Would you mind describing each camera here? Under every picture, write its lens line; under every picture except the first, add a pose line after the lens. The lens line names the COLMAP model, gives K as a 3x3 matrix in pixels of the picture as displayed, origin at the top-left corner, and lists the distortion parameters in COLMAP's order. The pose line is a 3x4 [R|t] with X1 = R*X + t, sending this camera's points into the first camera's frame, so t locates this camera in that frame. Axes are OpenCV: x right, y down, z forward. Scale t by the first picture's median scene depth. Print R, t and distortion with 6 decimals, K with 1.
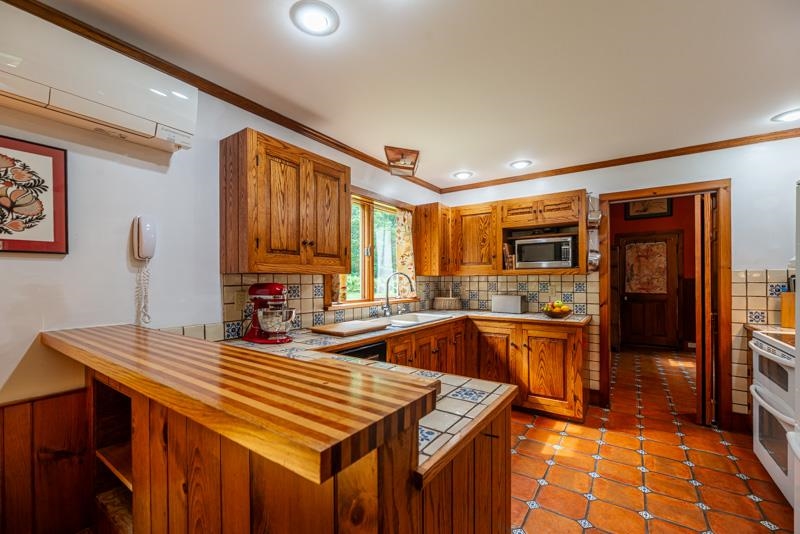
lens RADIAL K [[326.2, 0, 393.3], [0, 326.2, 281.6], [0, 0, 1]] dist [0.002444, 0.000292]
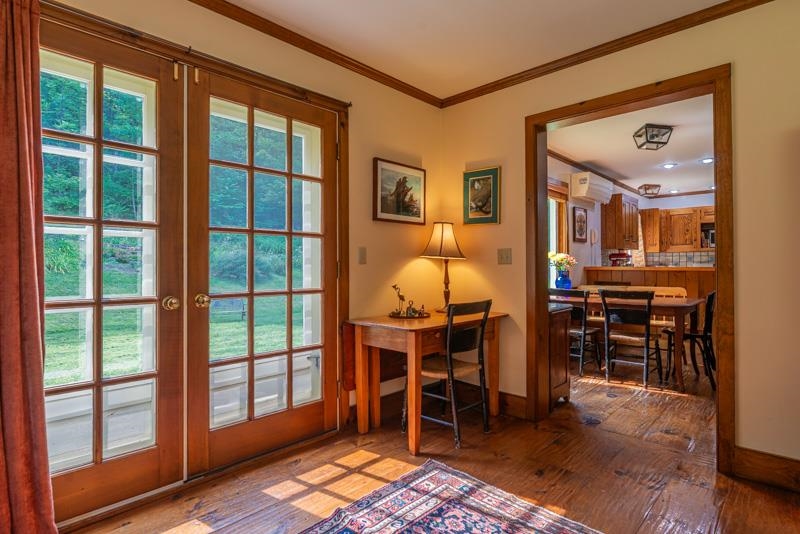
lens RADIAL K [[422.4, 0, 400.0], [0, 422.4, 267.0], [0, 0, 1]] dist [-0.000474, 0.000061]
pose [[0.993111, 0.002398, -0.117149, -1.050564], [-0.002384, 0.999997, 0.000257, 0.072181], [0.117150, 0.000024, 0.993114, -1.490114]]
